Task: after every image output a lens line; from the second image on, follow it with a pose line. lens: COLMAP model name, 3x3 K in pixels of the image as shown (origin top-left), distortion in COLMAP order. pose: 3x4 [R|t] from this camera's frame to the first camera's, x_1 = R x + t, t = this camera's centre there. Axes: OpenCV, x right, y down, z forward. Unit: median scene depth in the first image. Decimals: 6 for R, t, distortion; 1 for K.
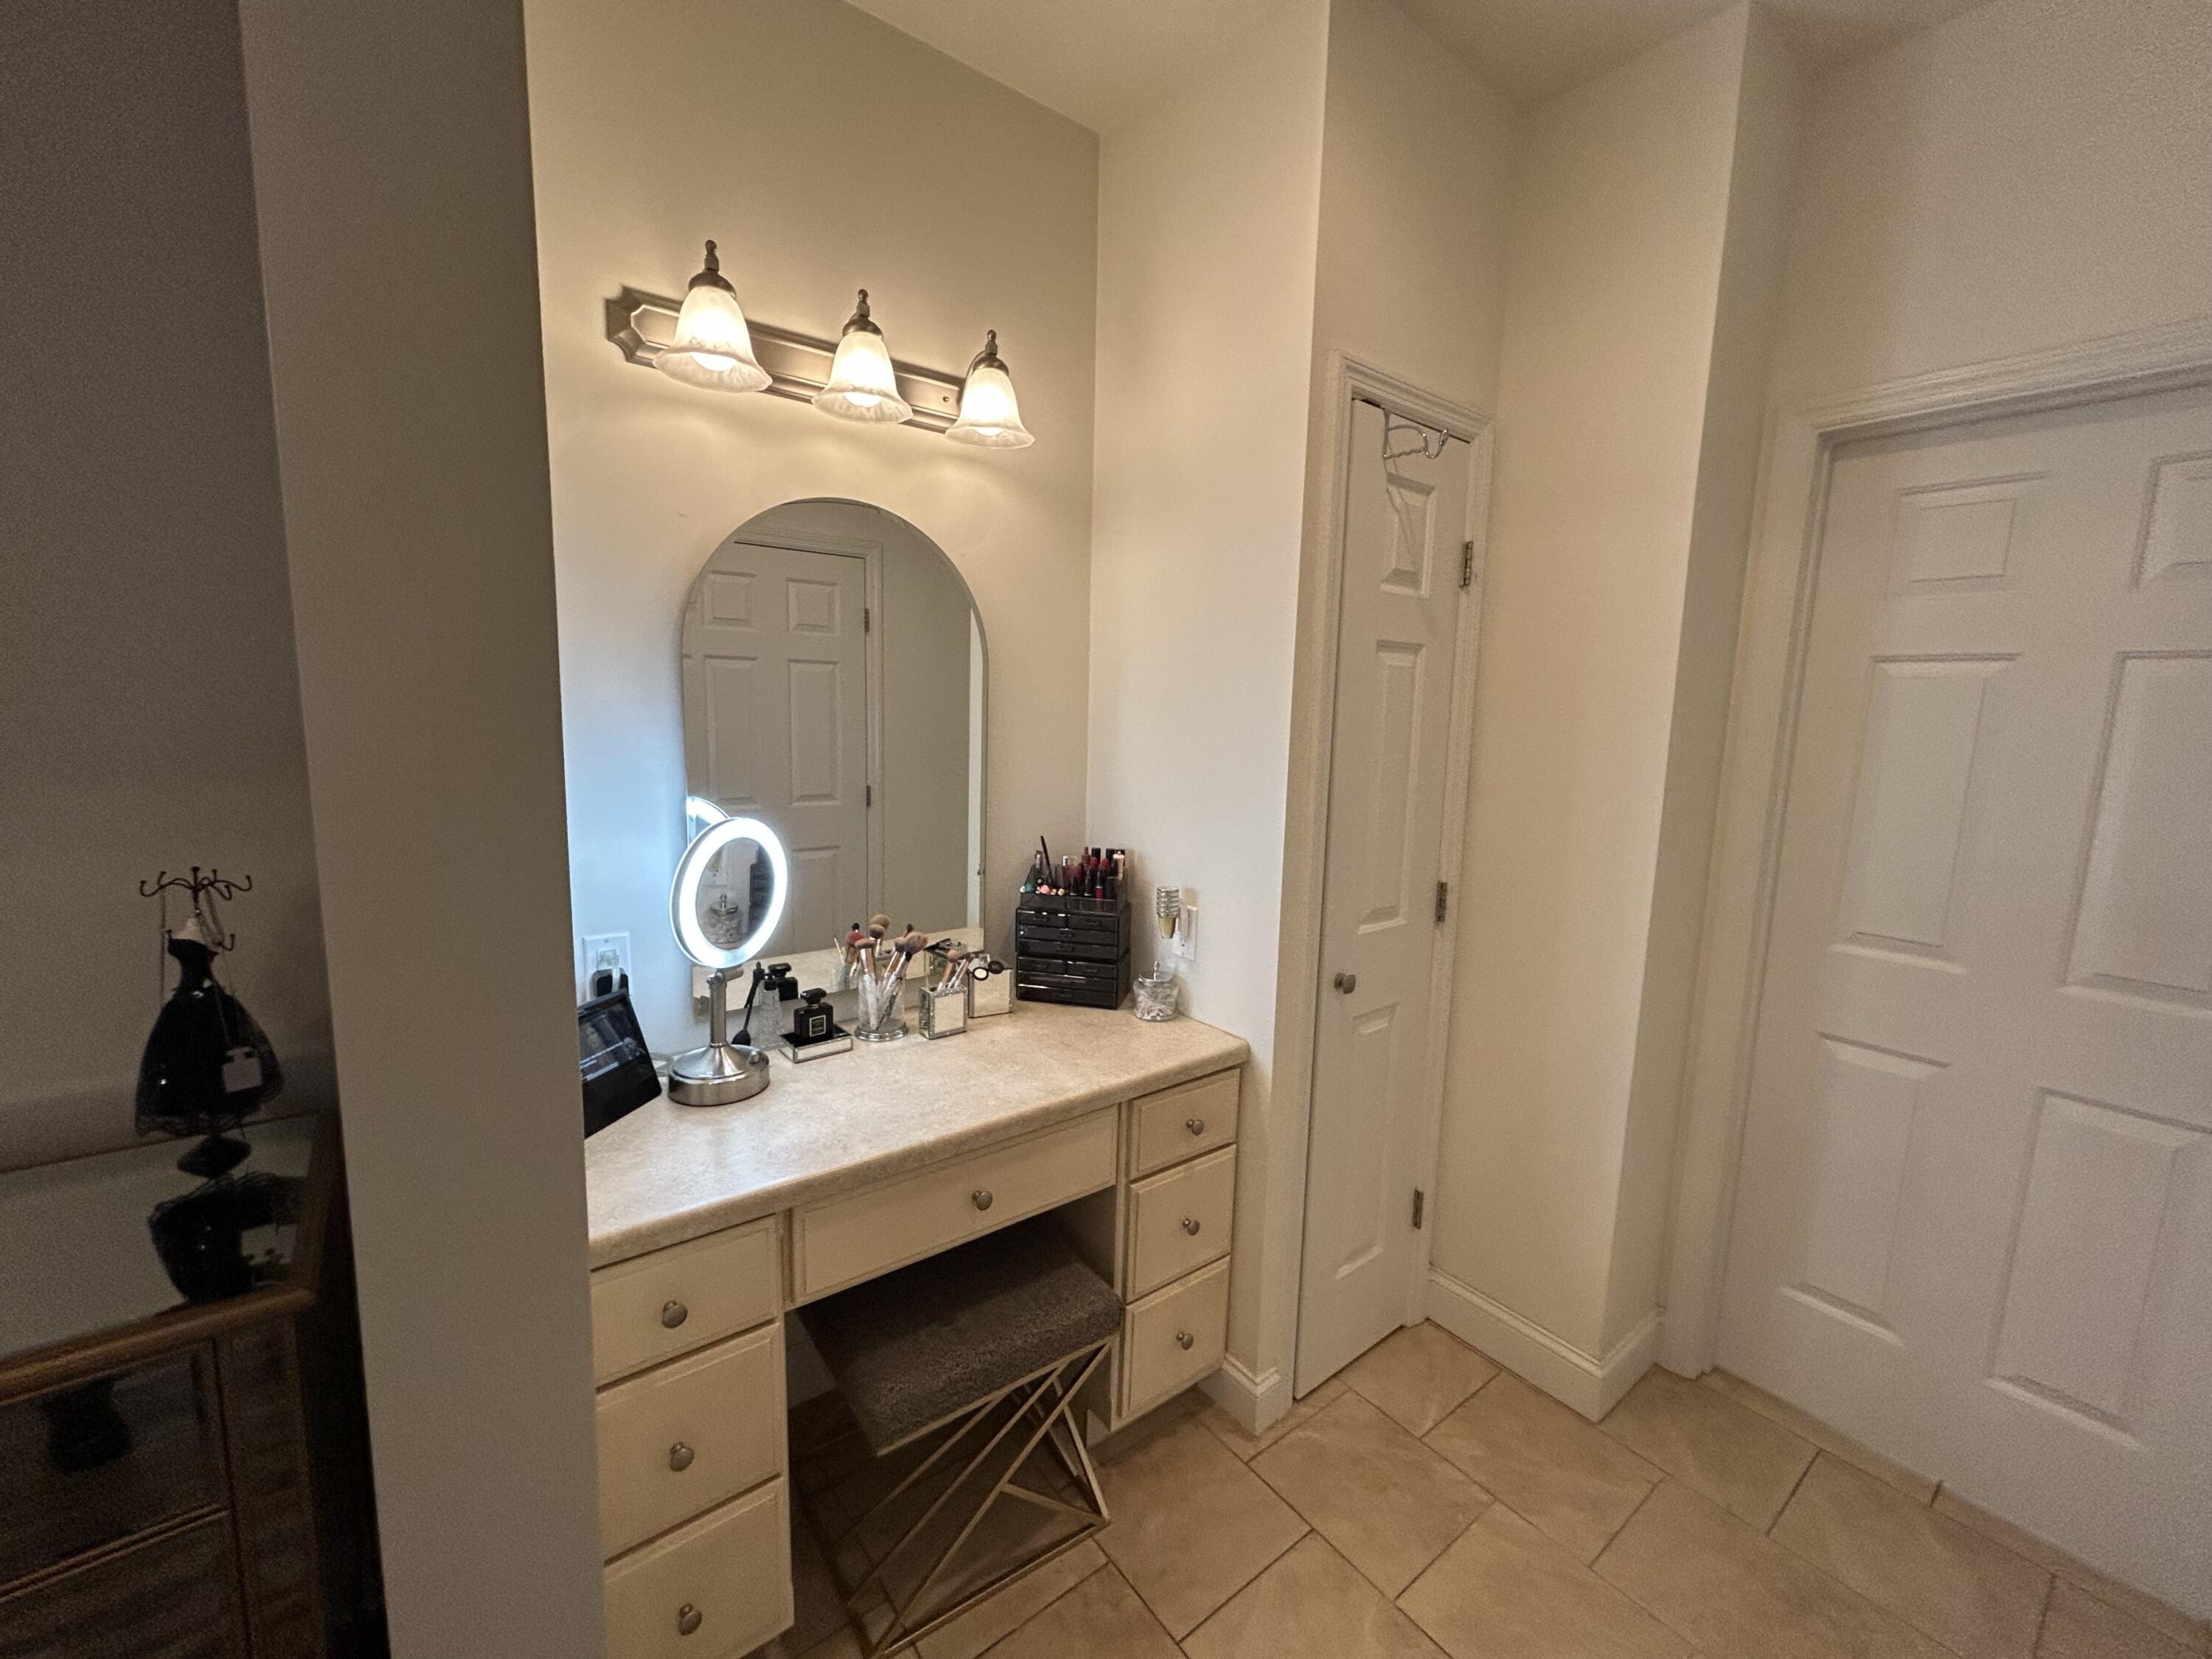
lens RADIAL K [[896.9, 0, 1119.2], [0, 896.9, 822.8], [0, 0, 1]] dist [-0.001310, 0.001626]
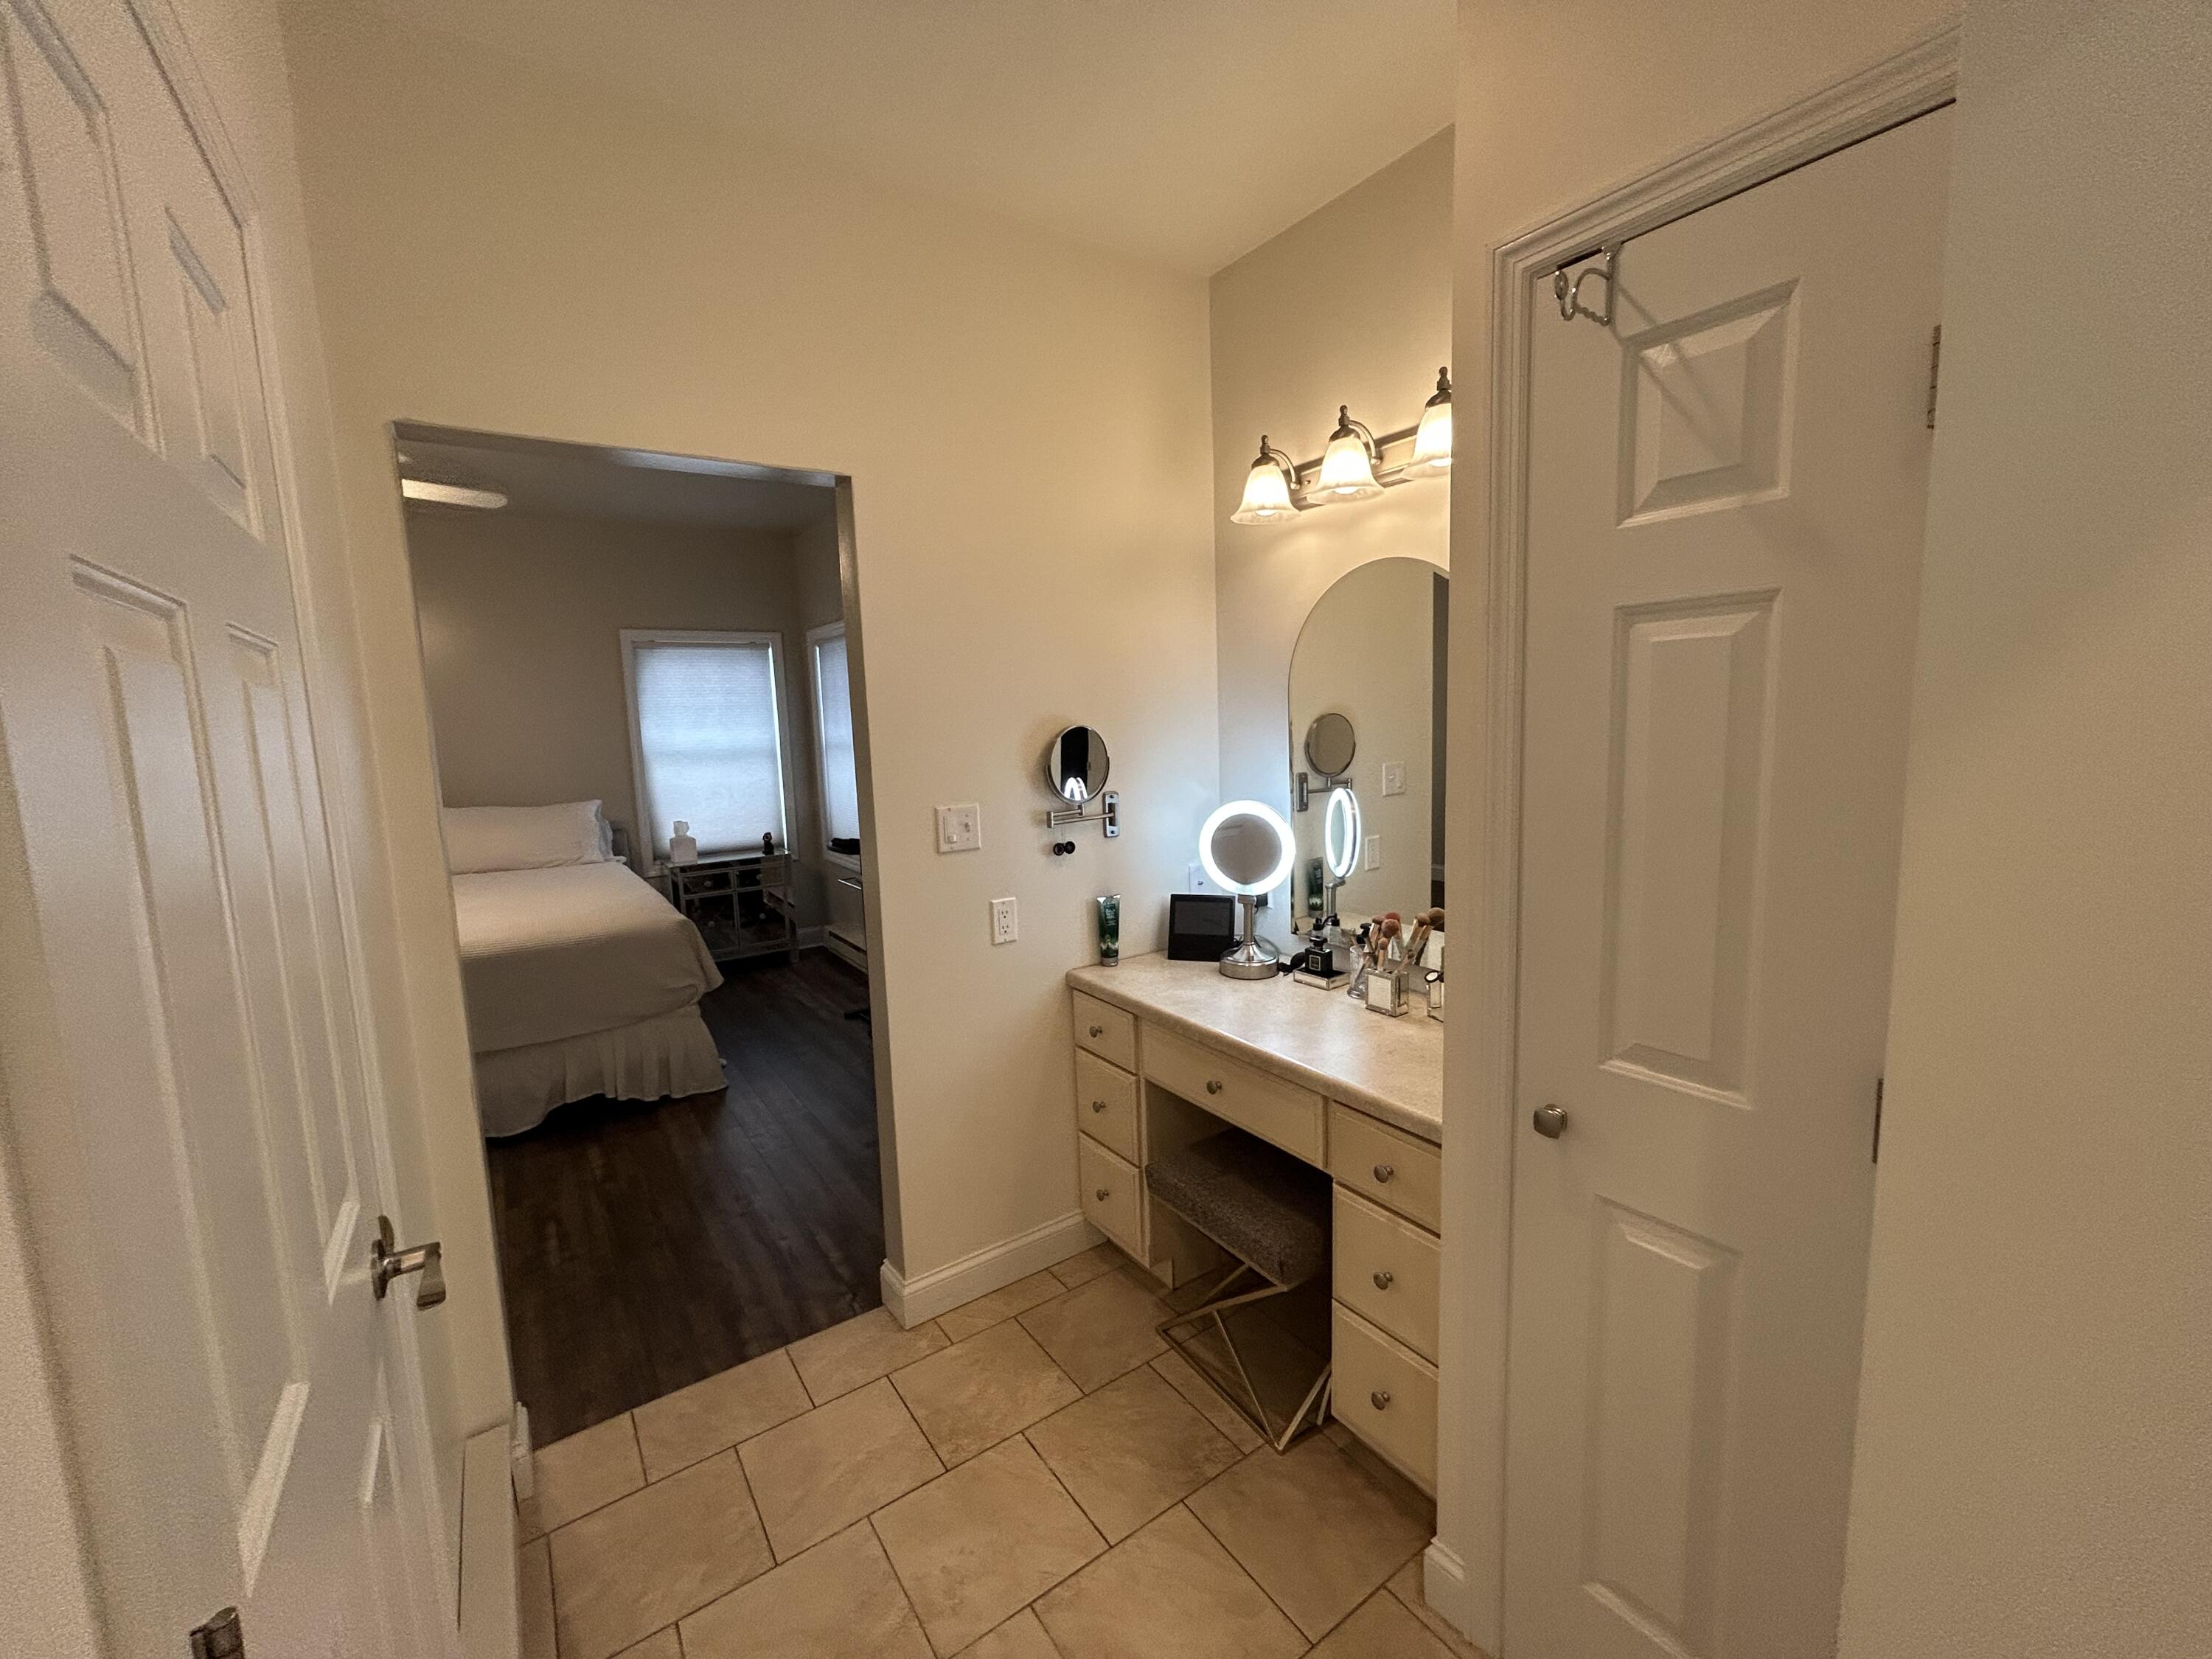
lens RADIAL K [[896.9, 0, 1118.2], [0, 896.9, 828.6], [0, 0, 1]] dist [-0.001310, 0.001626]
pose [[-0.052119, 0.100366, -0.993585, 1.009259], [-0.103352, 0.989052, 0.105329, -0.085751], [0.993278, 0.108178, -0.041176, 0.741676]]
